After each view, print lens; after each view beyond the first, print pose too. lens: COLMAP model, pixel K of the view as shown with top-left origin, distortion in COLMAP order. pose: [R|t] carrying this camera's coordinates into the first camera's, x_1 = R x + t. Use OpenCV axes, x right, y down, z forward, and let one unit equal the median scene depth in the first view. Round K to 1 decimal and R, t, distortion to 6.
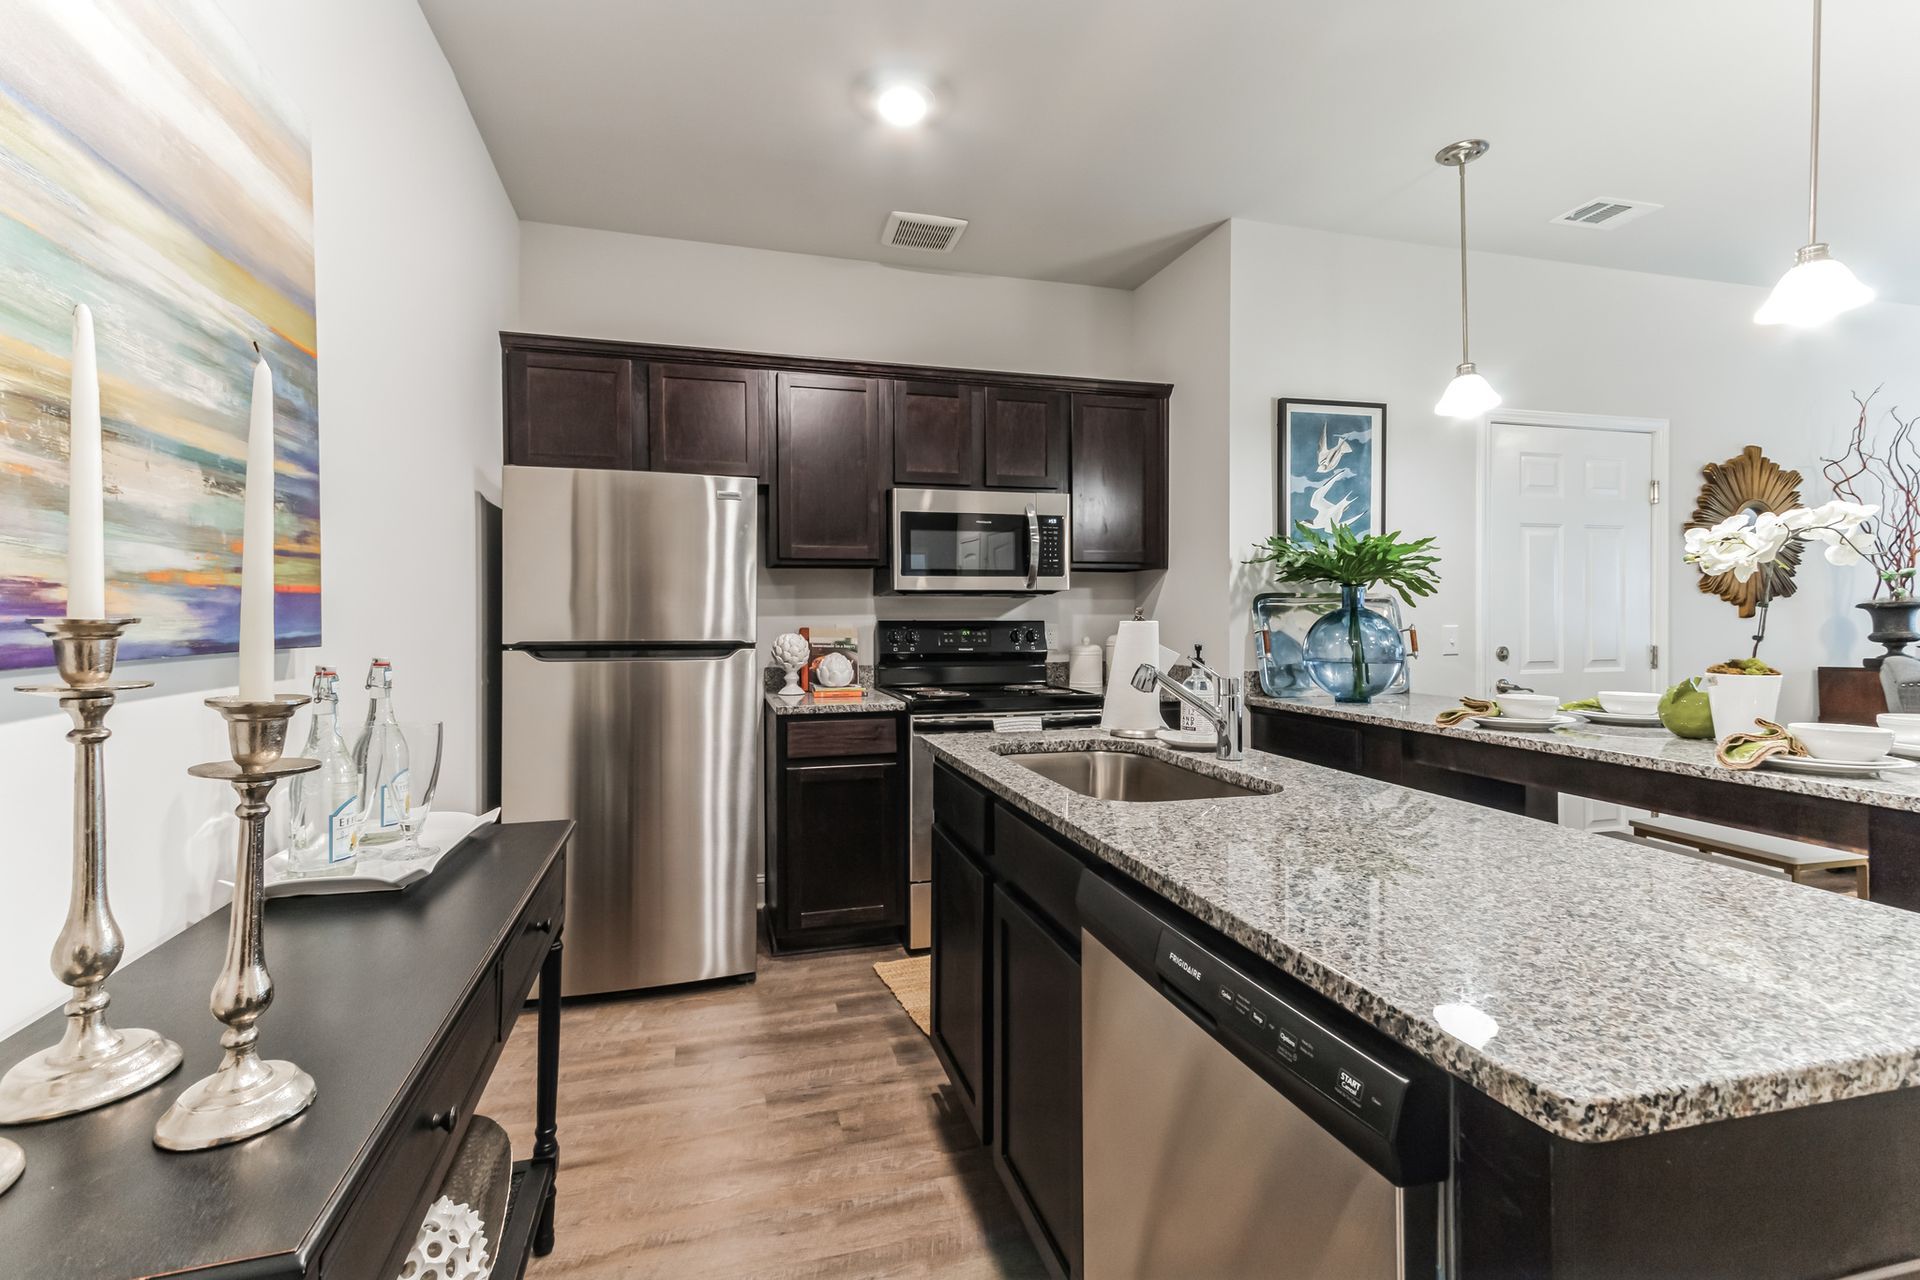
lens RADIAL K [[858.2, 0, 942.5], [0, 858.2, 621.3], [0, 0, 1]] dist [0.025956, -0.000042]
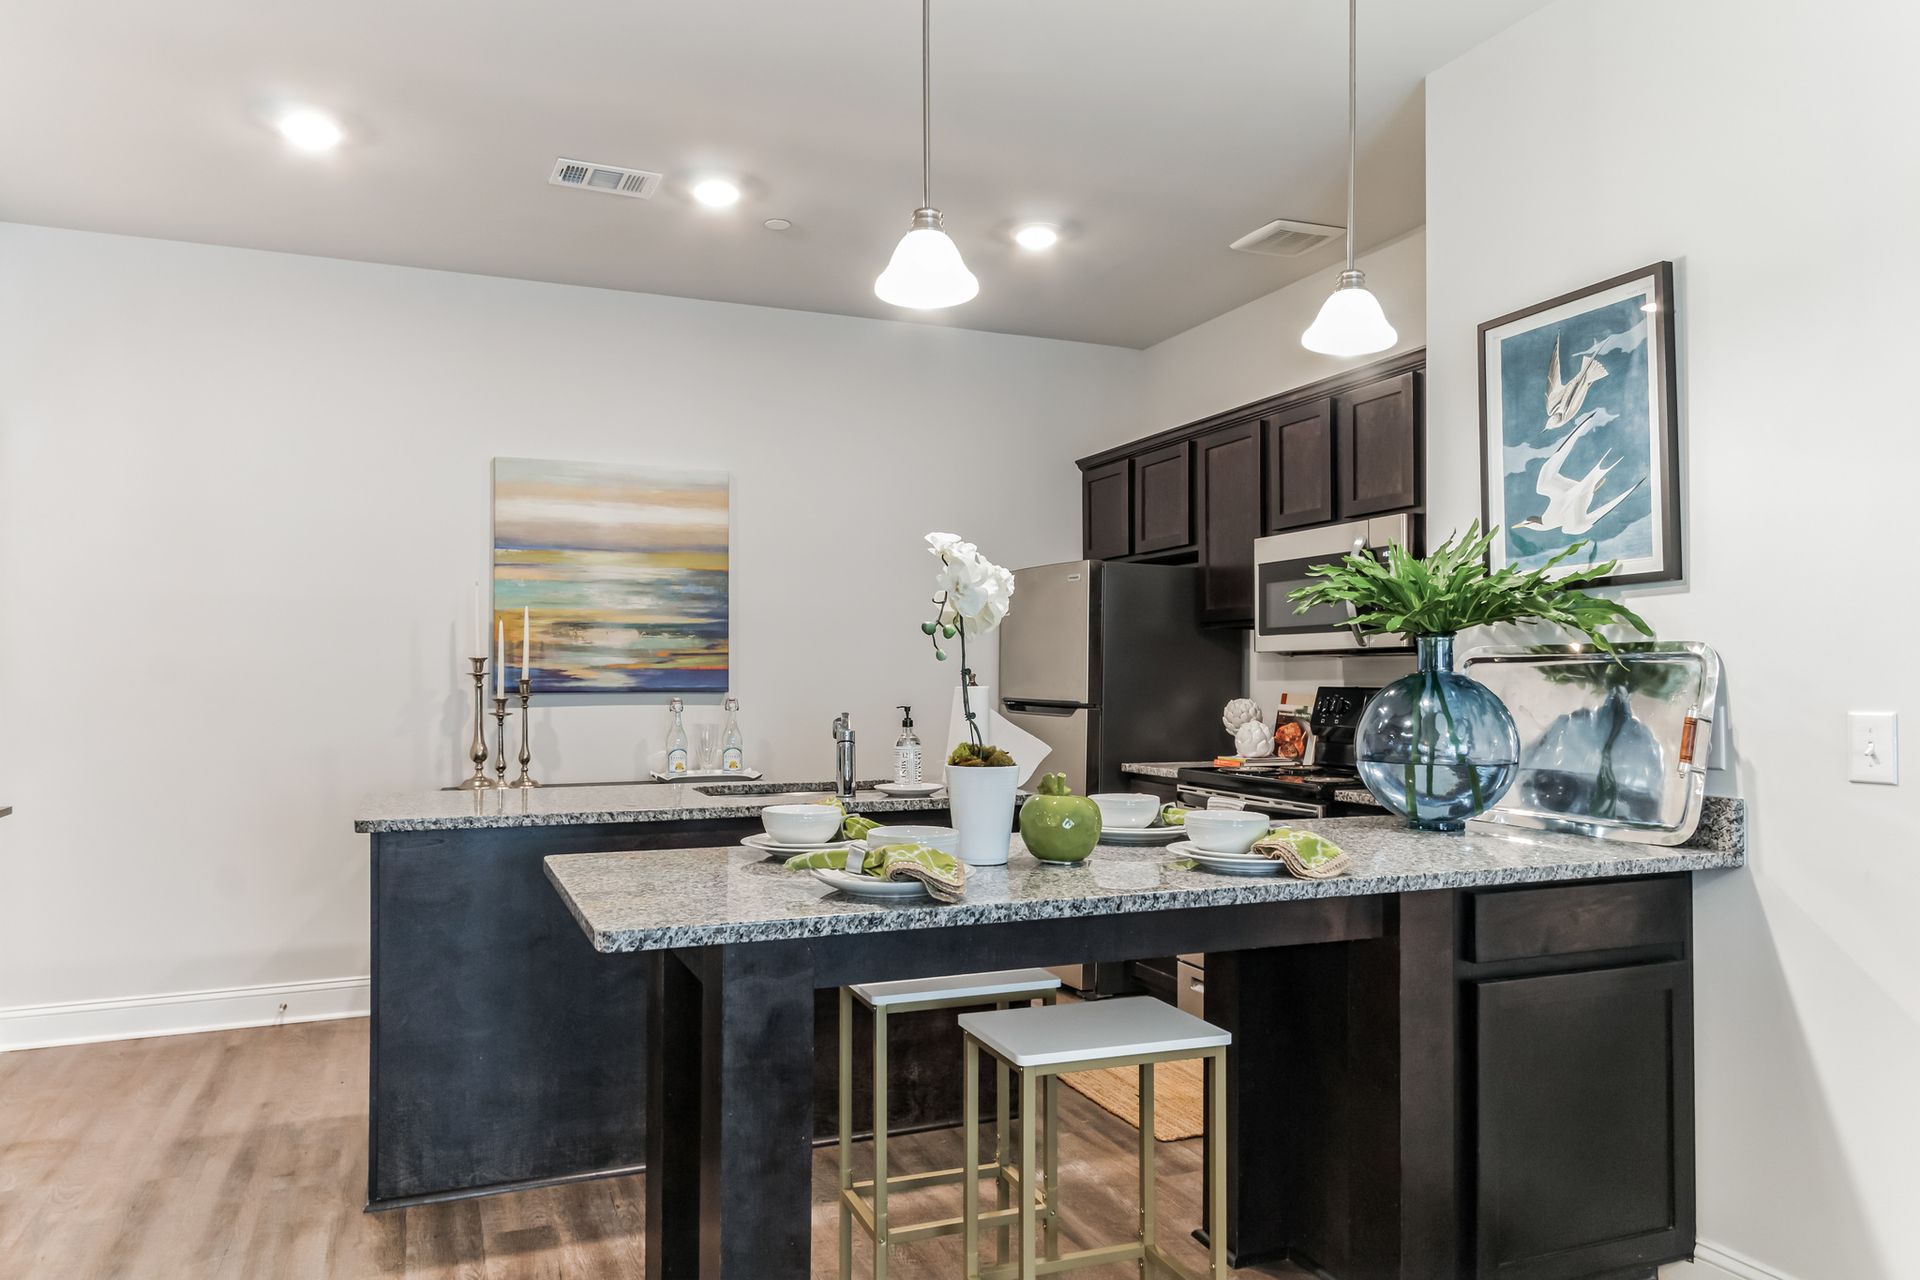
lens RADIAL K [[1283.1, 0, 938.2], [0, 1283.1, 661.3], [0, 0, 1]] dist [0.002839, 0.000325]
pose [[0.111287, -0.009229, -0.993745, 1.602655], [-0.008570, 0.999911, -0.010246, -0.013302], [0.993751, 0.009657, 0.111198, 0.675558]]
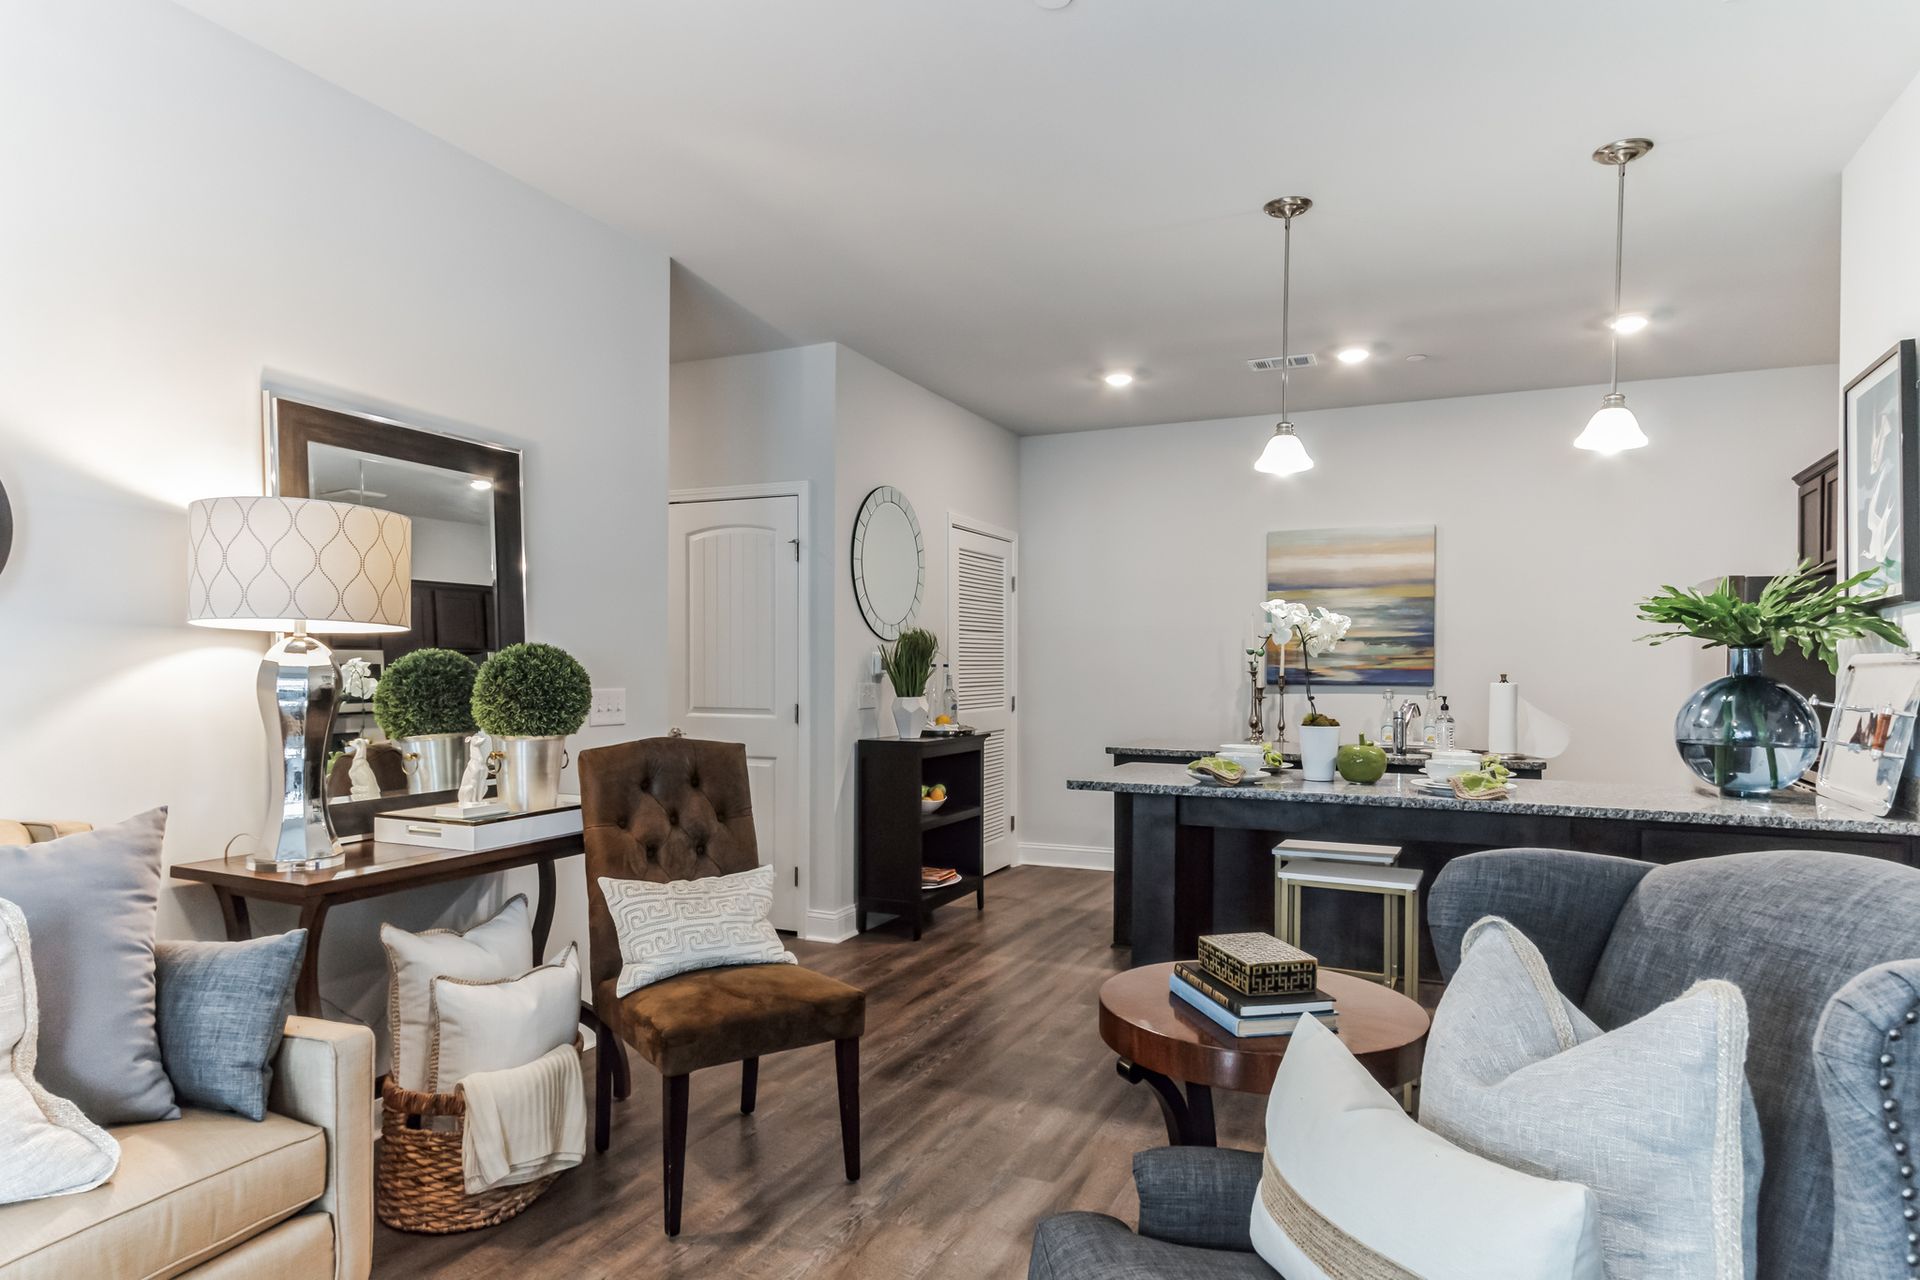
lens RADIAL K [[1126.5, 0, 928.0], [0, 1126.5, 657.5], [0, 0, 1]] dist [0.001366, -0.000087]
pose [[-0.667080, -0.008267, -0.744940, 2.082540], [-0.009626, 0.999951, -0.002477, -0.026996], [0.744924, 0.005518, -0.667127, 1.367111]]
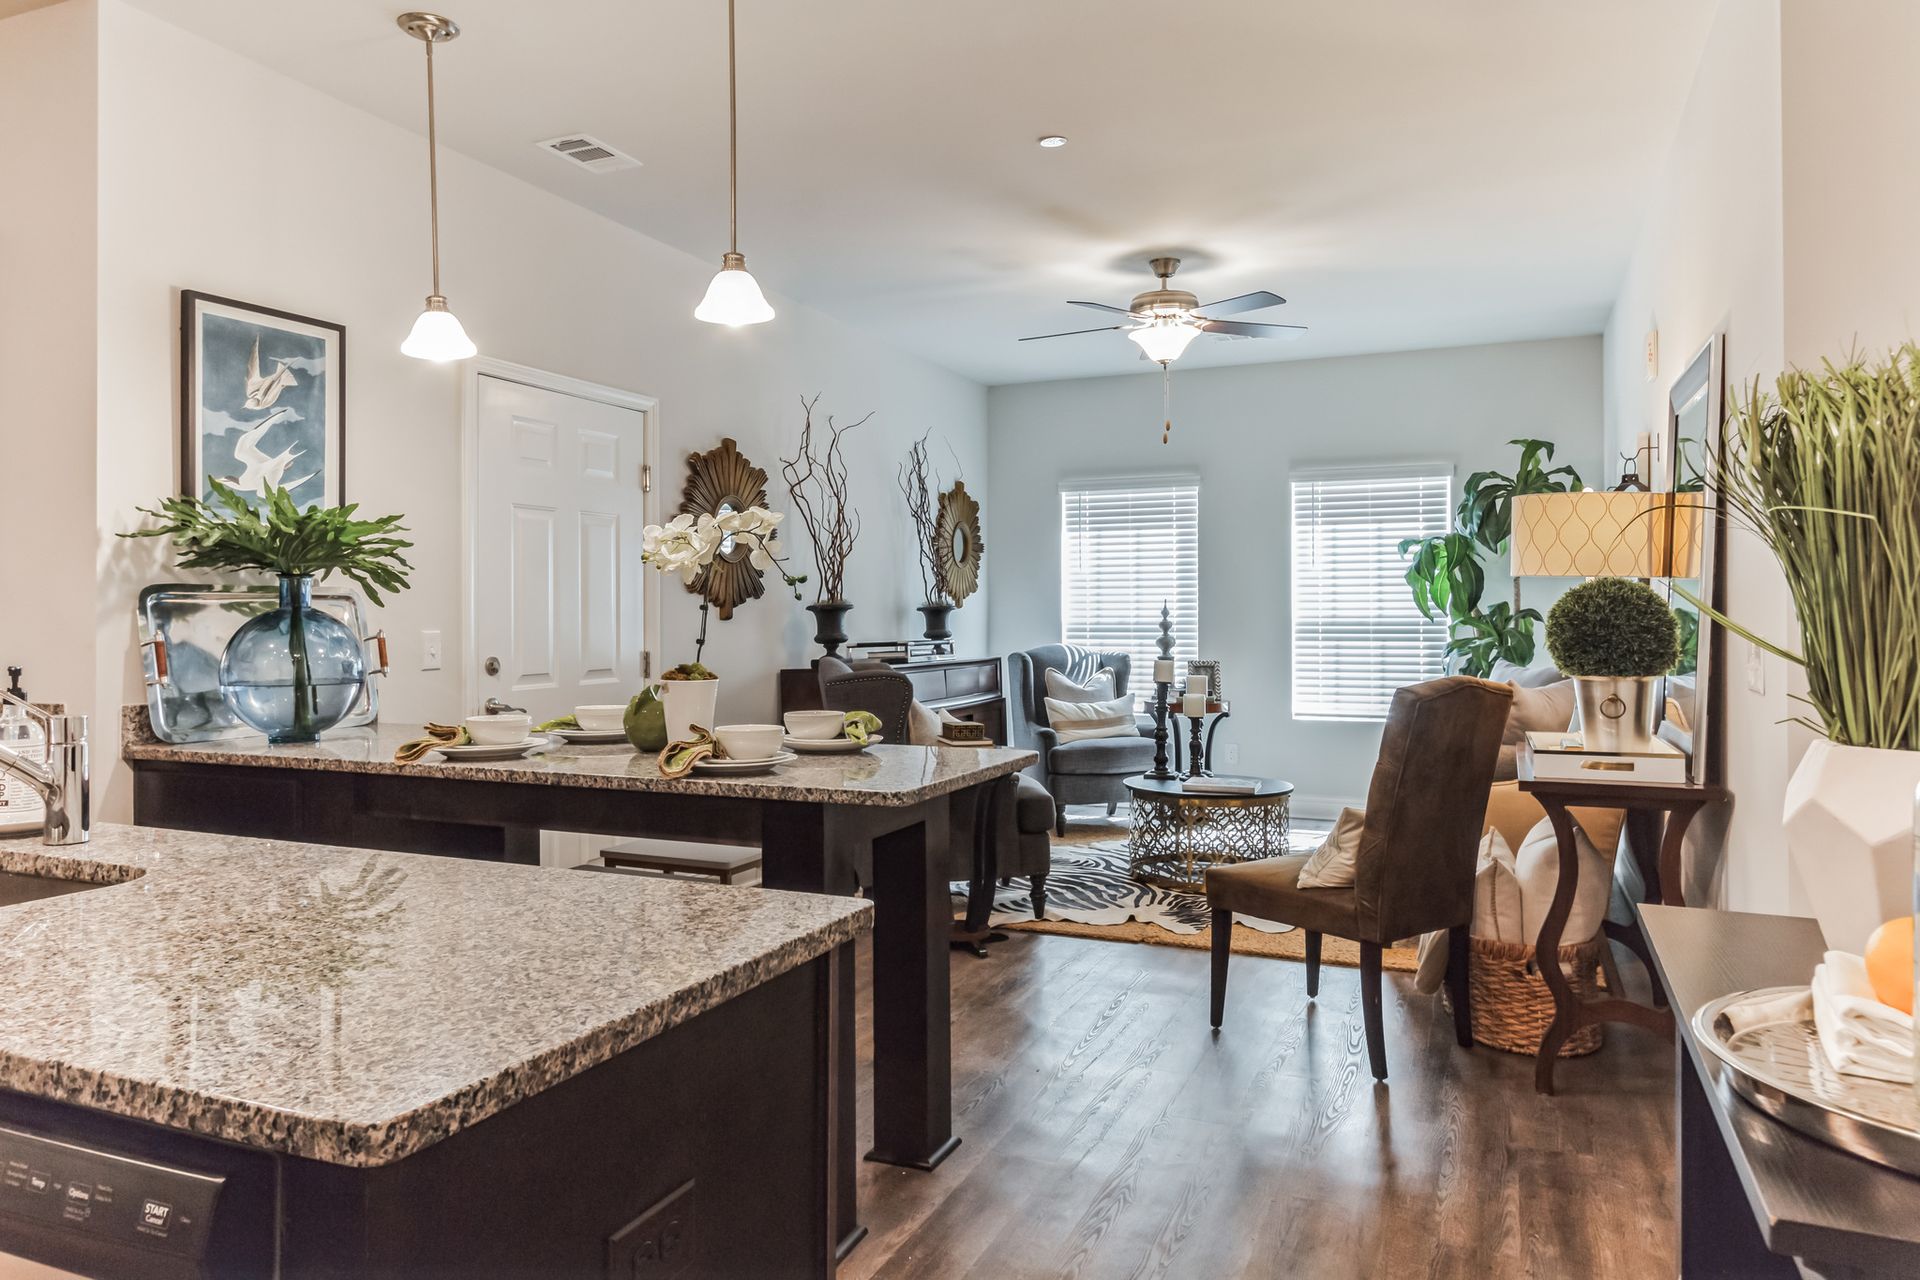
lens RADIAL K [[1280.1, 0, 947.6], [0, 1280.1, 602.4], [0, 0, 1]] dist [0.002866, -0.000095]
pose [[0.632821, 0.008209, 0.774255, 0.004420], [0.005566, 0.999870, -0.015151, -0.001129], [-0.774278, 0.013897, 0.632693, -0.088478]]
